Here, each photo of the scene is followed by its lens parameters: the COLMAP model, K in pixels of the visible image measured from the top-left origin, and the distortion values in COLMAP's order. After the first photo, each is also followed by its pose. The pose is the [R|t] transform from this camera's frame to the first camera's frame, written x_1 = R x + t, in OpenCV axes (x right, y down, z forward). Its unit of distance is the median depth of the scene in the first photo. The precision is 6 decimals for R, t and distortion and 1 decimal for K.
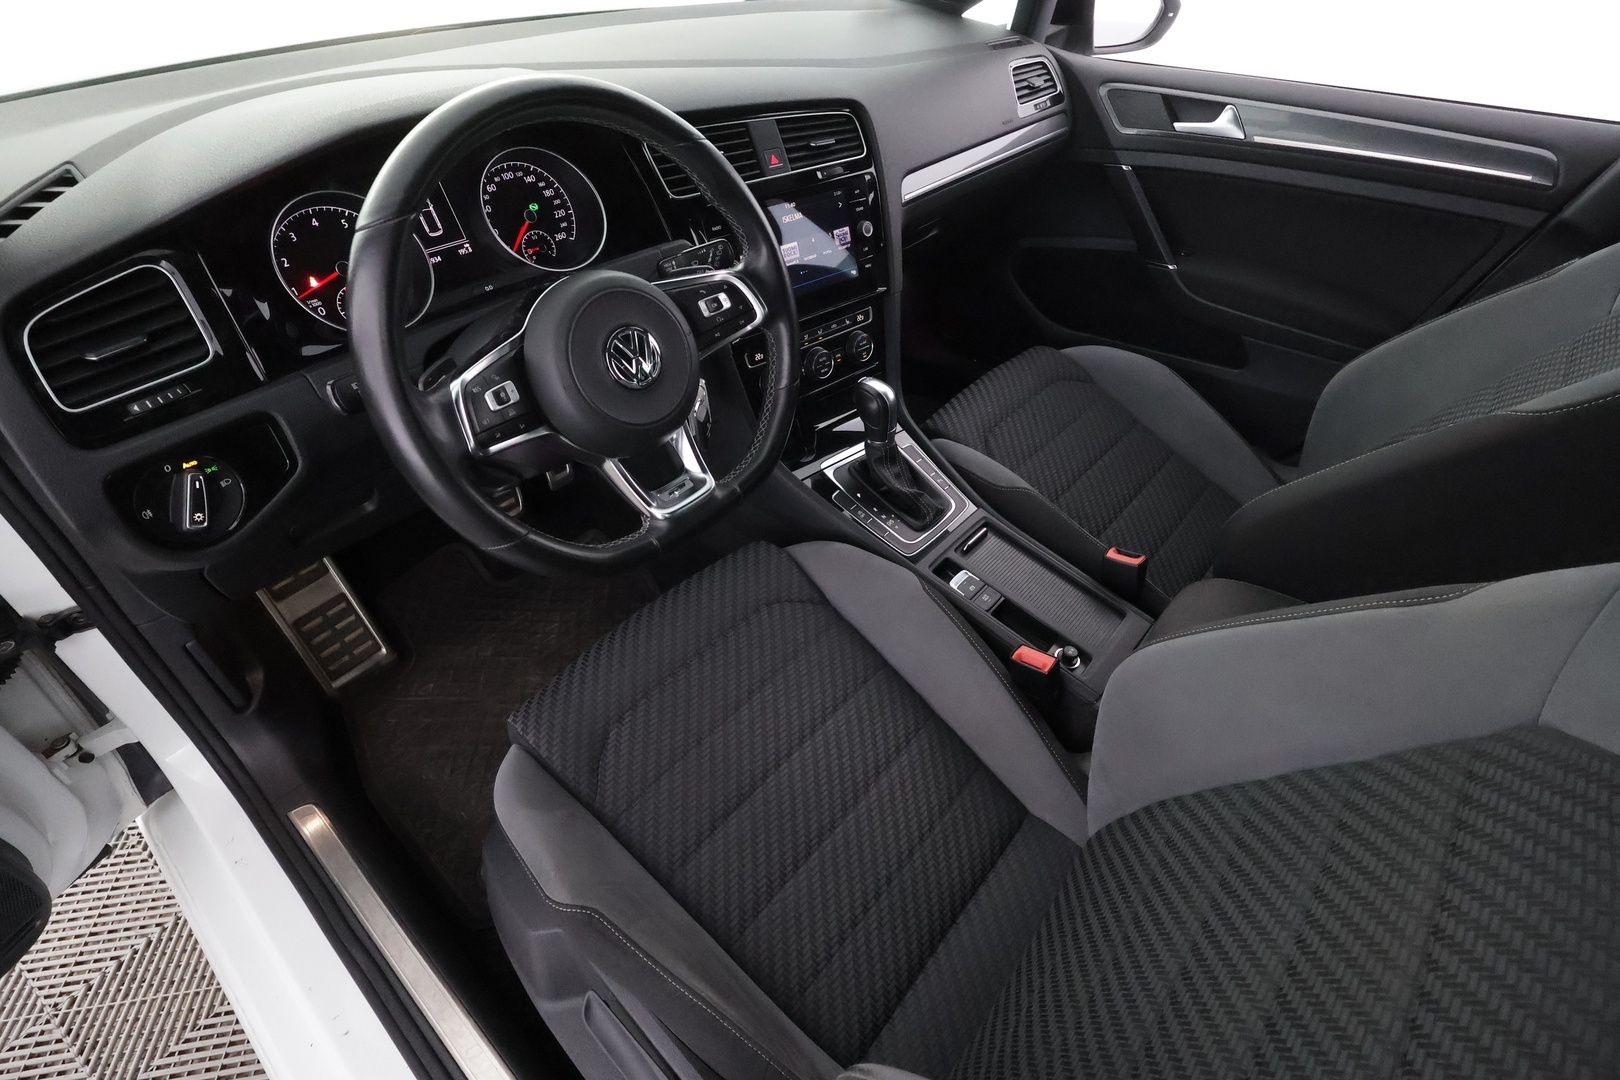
lens RADIAL K [[752.0, 0, 819.3], [0, 752.0, 543.7], [0, 0, 1]] dist [-0.000959, 0.001527]
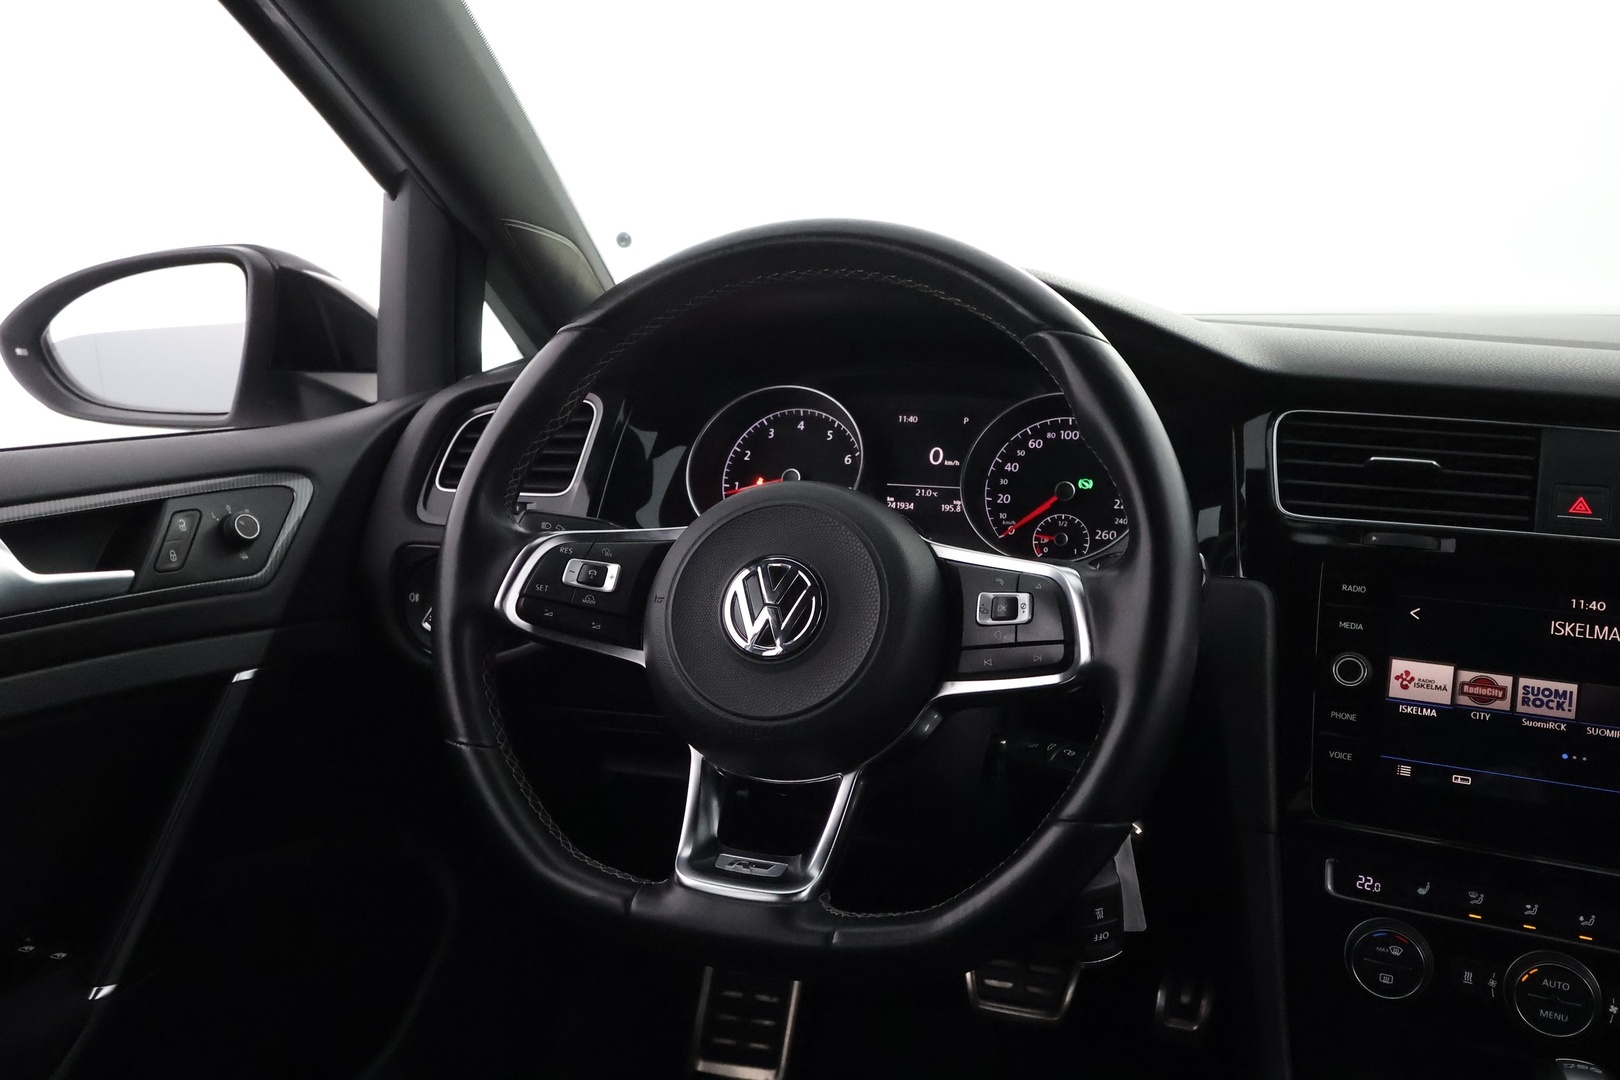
lens RADIAL K [[1274.8, 0, 813.3], [0, 1274.8, 541.7], [0, 0, 1]] dist [0.000117, -0.001594]
pose [[0.373634, 0.152709, -0.914919, 0.433657], [-0.615434, 0.778792, -0.121342, -0.119913], [0.694002, 0.608410, 0.384966, 0.391065]]
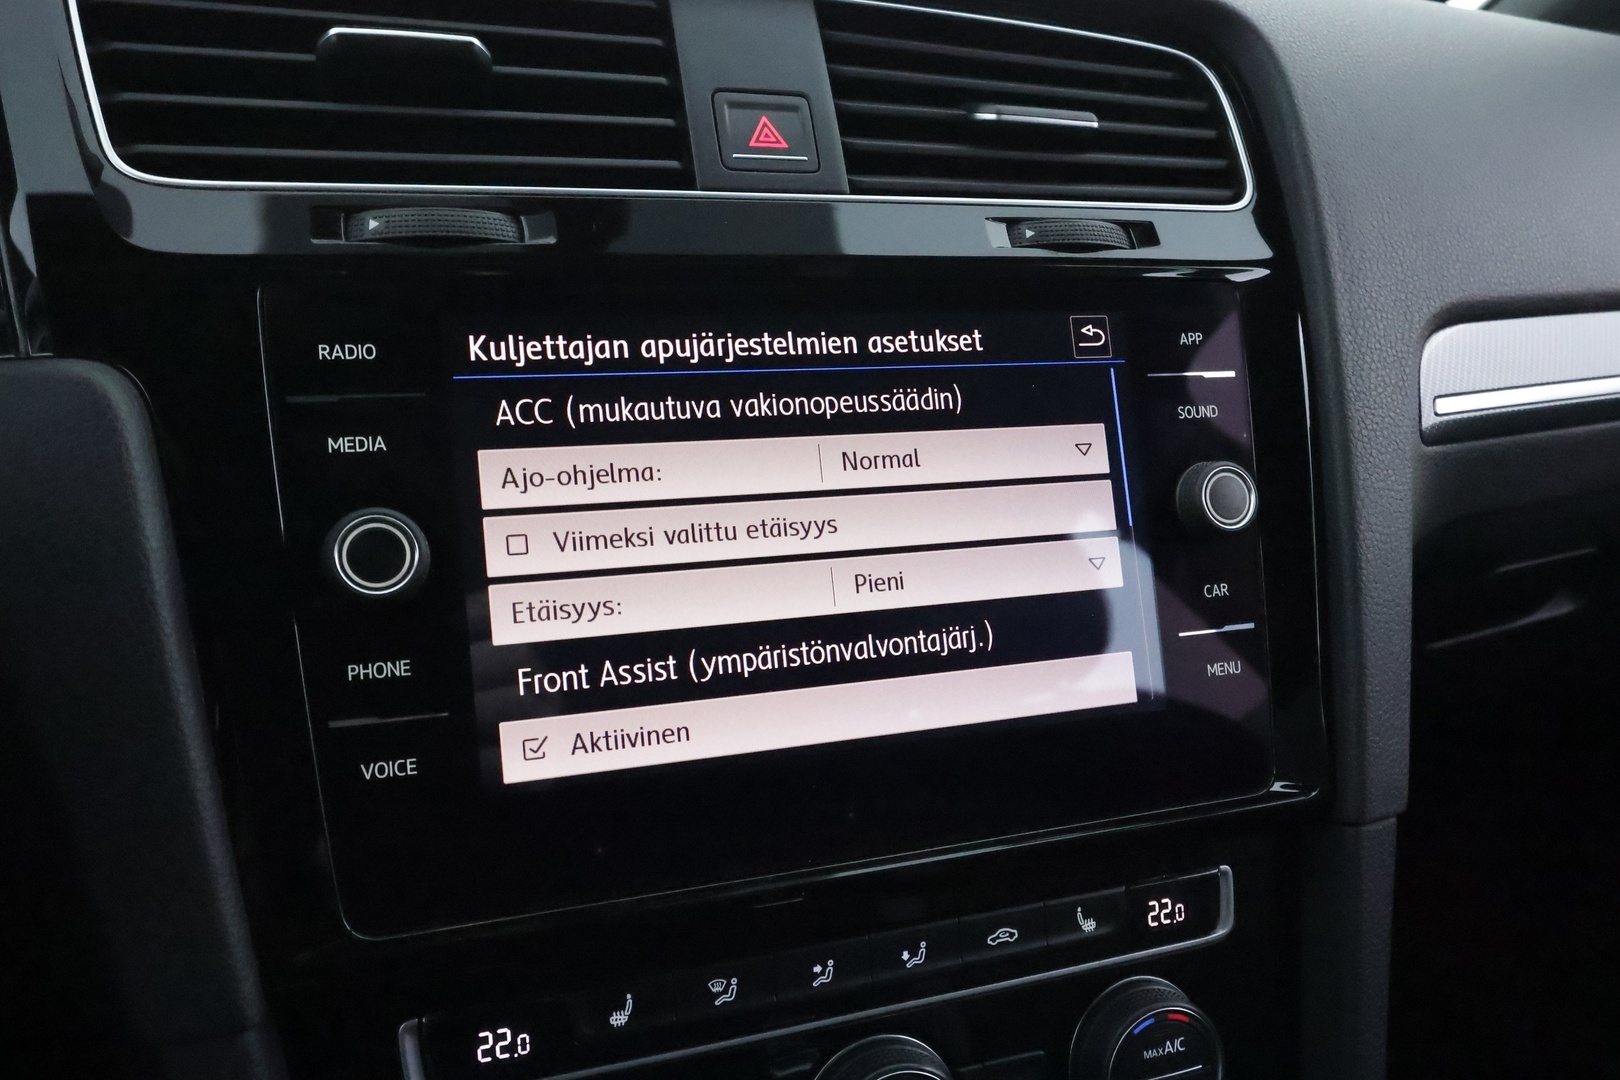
lens RADIAL K [[1274.8, 0, 814.0], [0, 1274.8, 544.5], [0, 0, 1]] dist [0.000117, -0.001594]
pose [[0.933157, 0.084786, -0.349327, 0.084783], [-0.237209, 0.875406, -0.421185, -0.244285], [0.270092, 0.475895, 0.837003, 0.714634]]
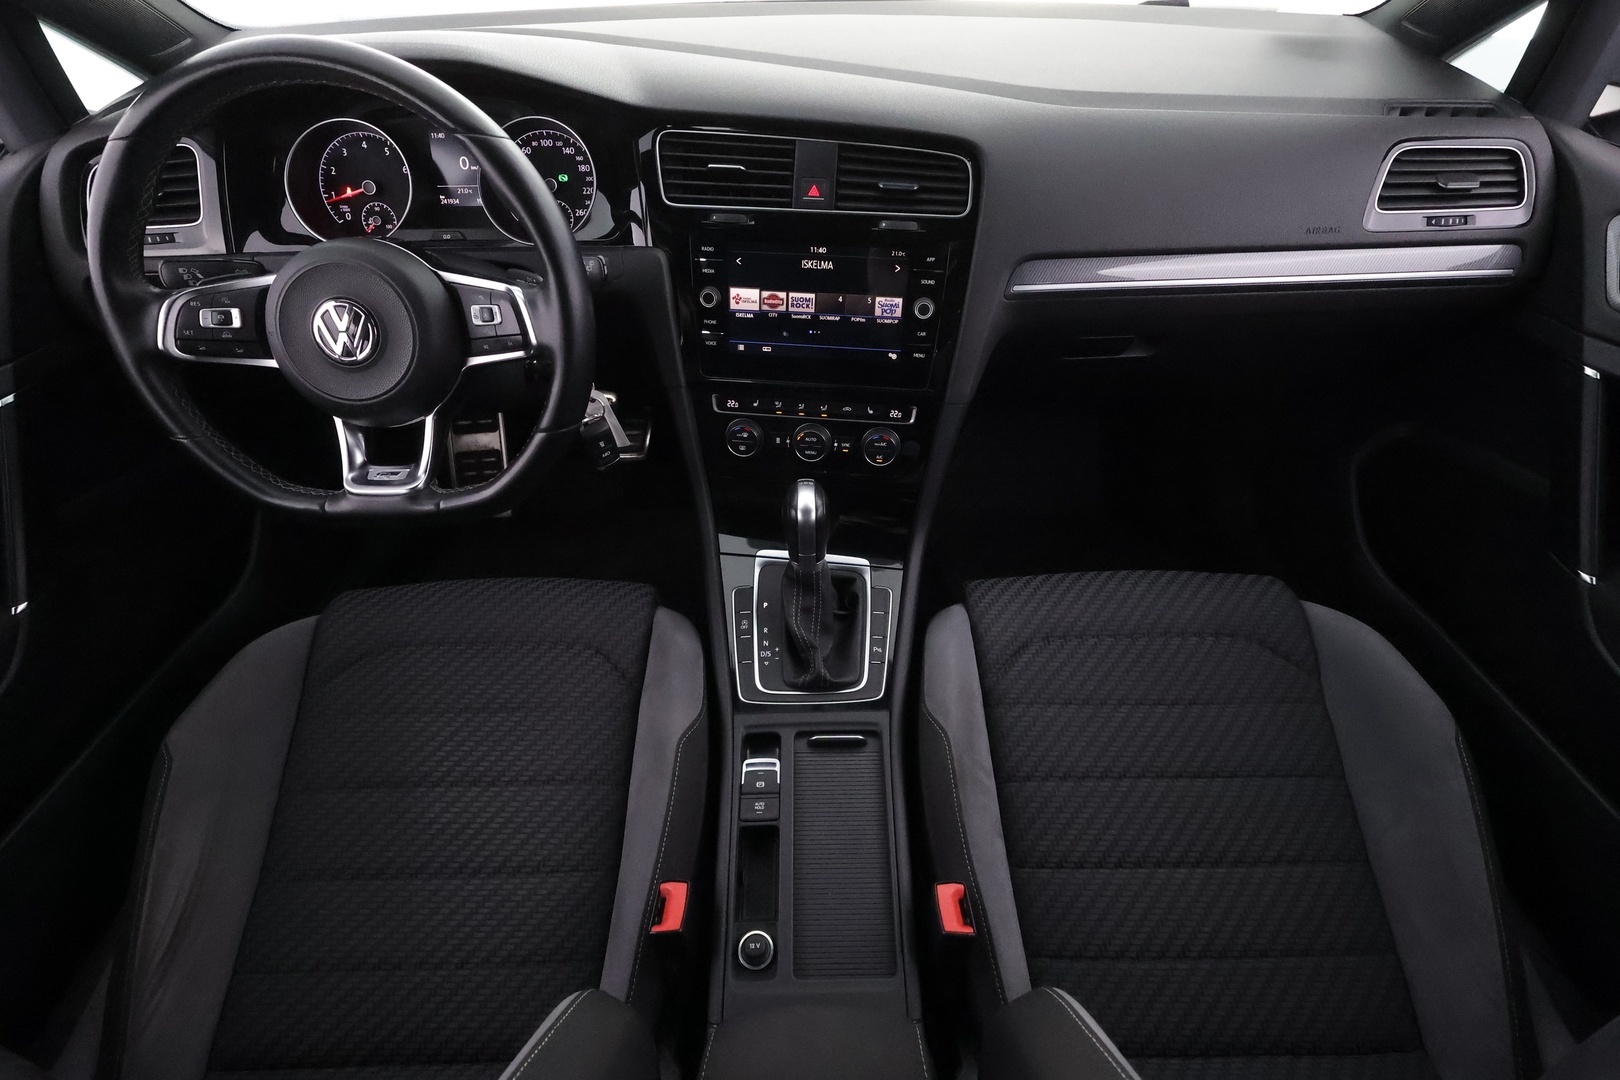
lens RADIAL K [[752.0, 0, 816.6], [0, 752.0, 546.9], [0, 0, 1]] dist [-0.000959, 0.001527]
pose [[0.664330, 0.489009, -0.565275, 0.555388], [-0.483585, 0.857869, 0.173802, -0.306320], [0.569923, 0.157897, 0.806385, 0.387214]]
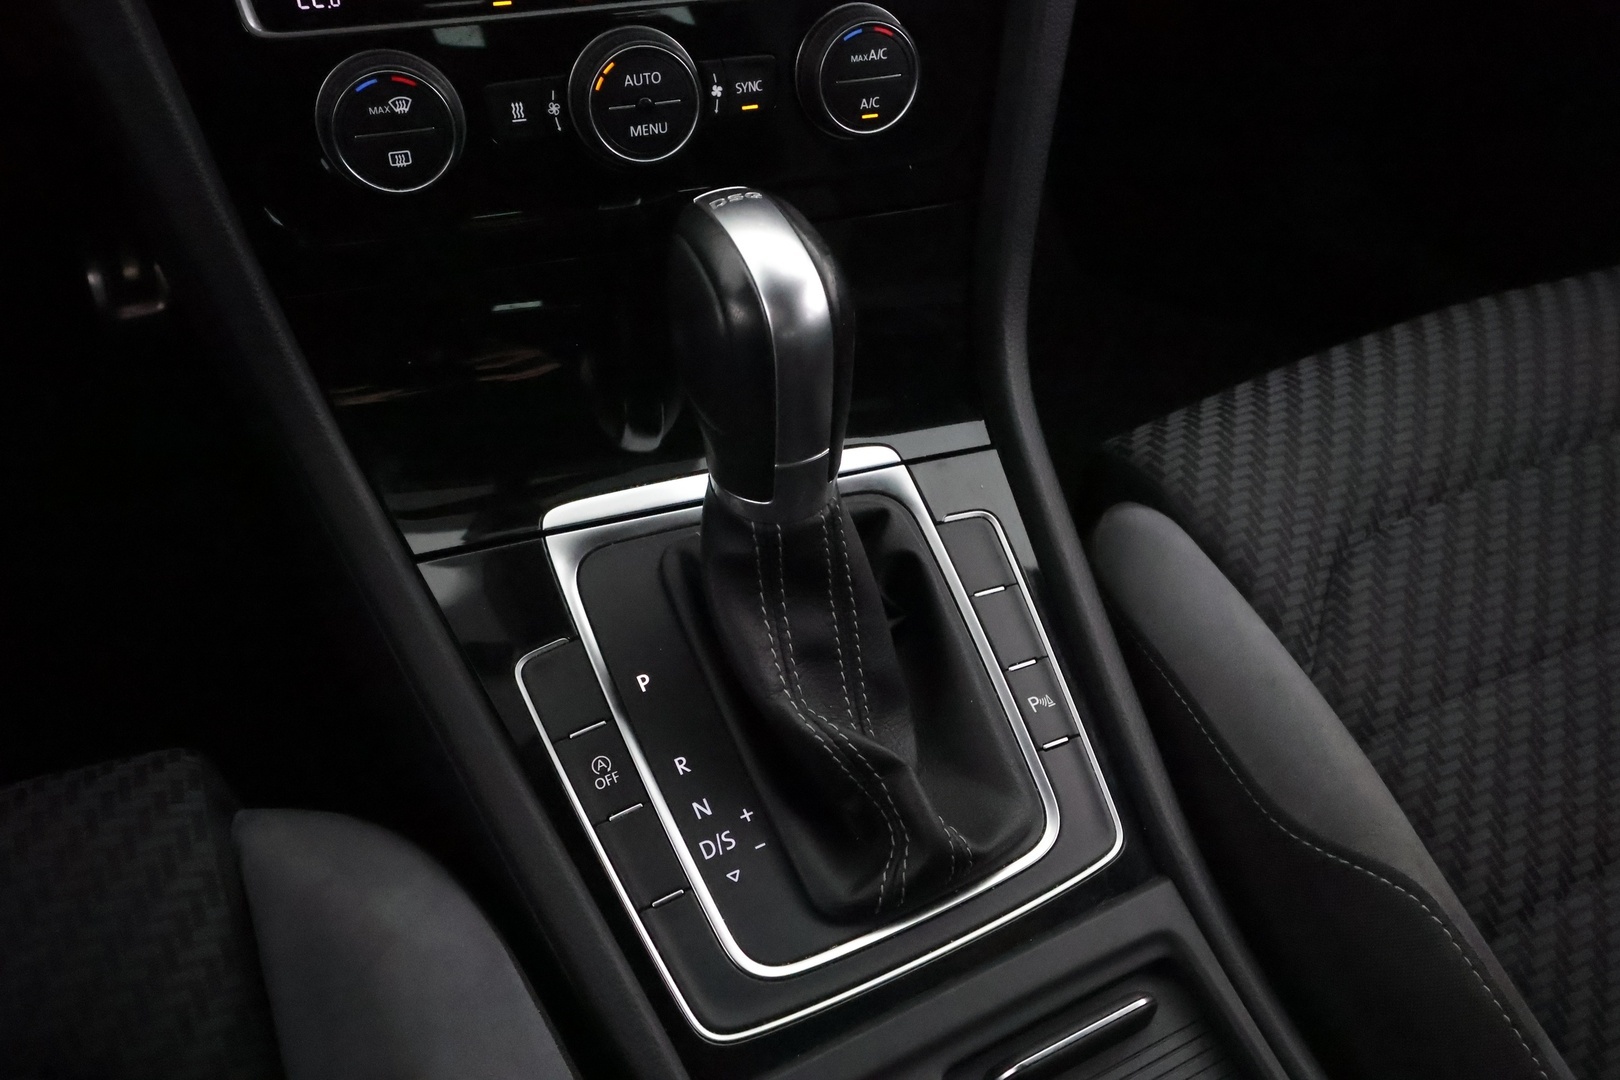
lens RADIAL K [[1274.8, 0, 818.7], [0, 1274.8, 550.2], [0, 0, 1]] dist [0.000117, -0.001594]
pose [[0.929643, 0.278811, -0.240889, 0.200642], [-0.267654, 0.960308, 0.078550, -0.159961], [0.253228, -0.008549, 0.967369, 0.669371]]
